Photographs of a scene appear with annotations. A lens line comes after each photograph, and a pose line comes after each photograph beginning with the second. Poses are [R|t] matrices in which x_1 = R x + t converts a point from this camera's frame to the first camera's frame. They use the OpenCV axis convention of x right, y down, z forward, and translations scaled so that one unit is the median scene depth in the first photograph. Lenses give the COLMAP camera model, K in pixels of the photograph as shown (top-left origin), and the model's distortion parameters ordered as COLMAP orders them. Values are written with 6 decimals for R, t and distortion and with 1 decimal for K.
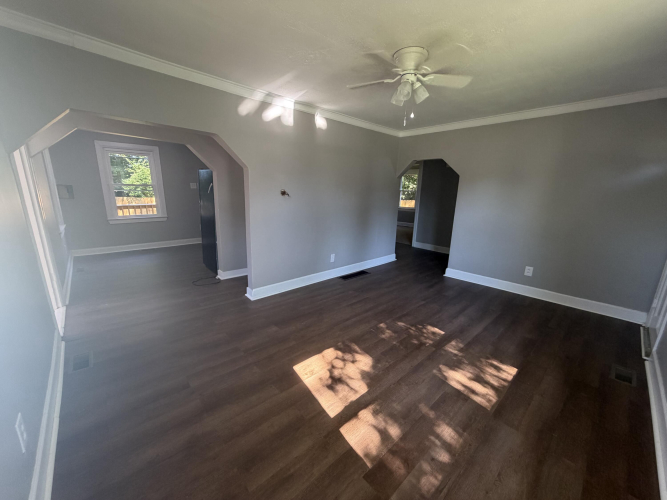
lens RADIAL K [[264.6, 0, 330.6], [0, 264.6, 250.7], [0, 0, 1]] dist [-0.000160, 0.000083]
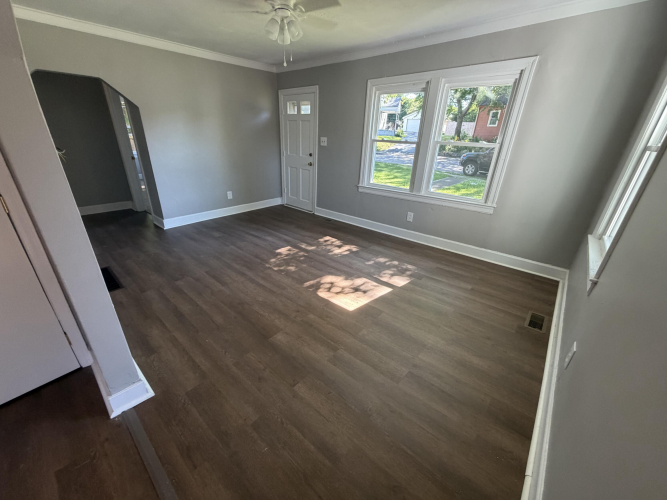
lens RADIAL K [[264.6, 0, 330.6], [0, 264.6, 250.7], [0, 0, 1]] dist [-0.000160, 0.000083]
pose [[-0.100340, -0.429156, 0.897639, -0.876525], [0.197622, 0.875621, 0.440720, -0.239448], [-0.975129, 0.221615, -0.003049, 0.897203]]
